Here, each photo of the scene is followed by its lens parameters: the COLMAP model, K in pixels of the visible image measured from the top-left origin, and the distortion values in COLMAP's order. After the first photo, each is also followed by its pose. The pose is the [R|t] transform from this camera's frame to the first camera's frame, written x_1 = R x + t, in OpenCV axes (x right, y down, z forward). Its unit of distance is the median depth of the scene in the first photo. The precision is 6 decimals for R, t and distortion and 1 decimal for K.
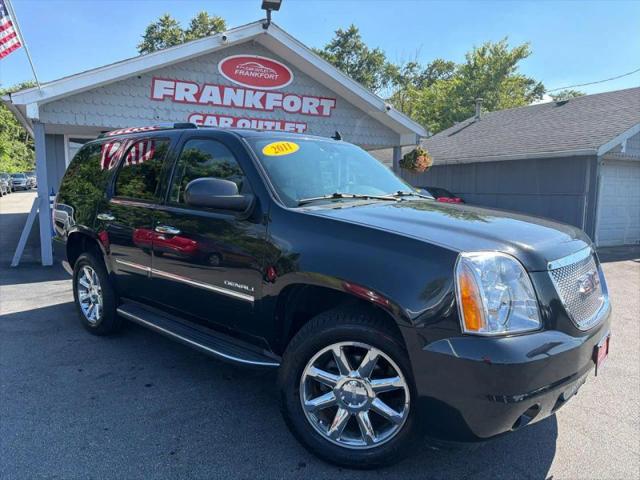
lens RADIAL K [[480.2, 0, 323.0], [0, 480.2, 246.5], [0, 0, 1]] dist [0.039468, -0.059791]
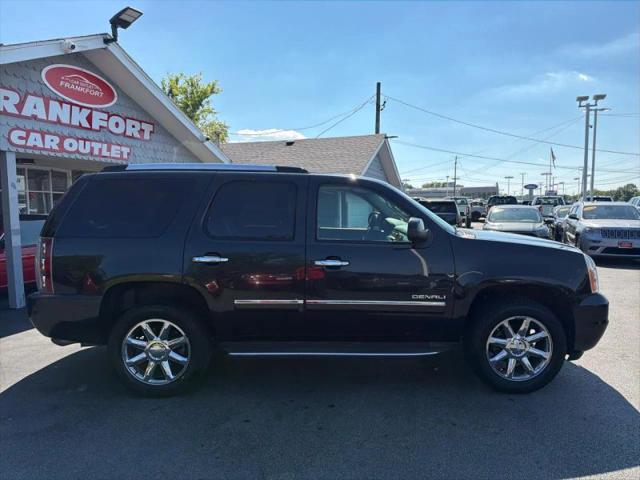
lens RADIAL K [[463.4, 0, 345.1], [0, 463.4, 240.7], [0, 0, 1]] dist [0.038577, -0.051847]
pose [[0.699748, -0.071491, 0.710804, -0.427684], [0.101625, 0.994823, 0.000012, -0.033581], [-0.707125, 0.072227, 0.703390, 0.083316]]
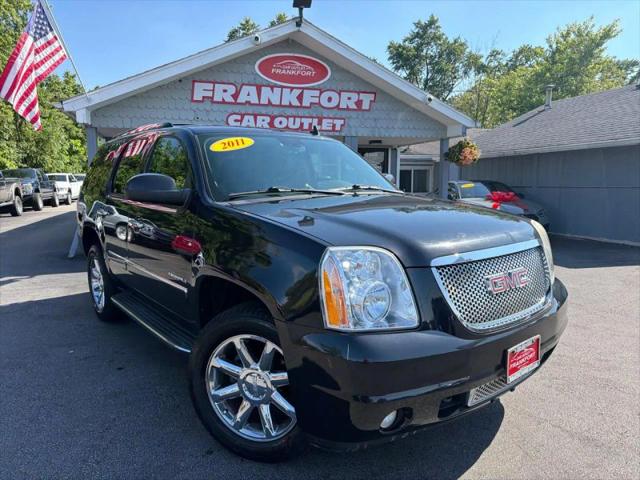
lens RADIAL K [[480.2, 0, 323.0], [0, 480.2, 246.5], [0, 0, 1]] dist [0.039468, -0.059791]
pose [[0.983703, 0.010145, -0.179512, 0.109992], [-0.008803, 0.999927, 0.008269, 0.001137], [0.179583, -0.006554, 0.983721, 0.010392]]
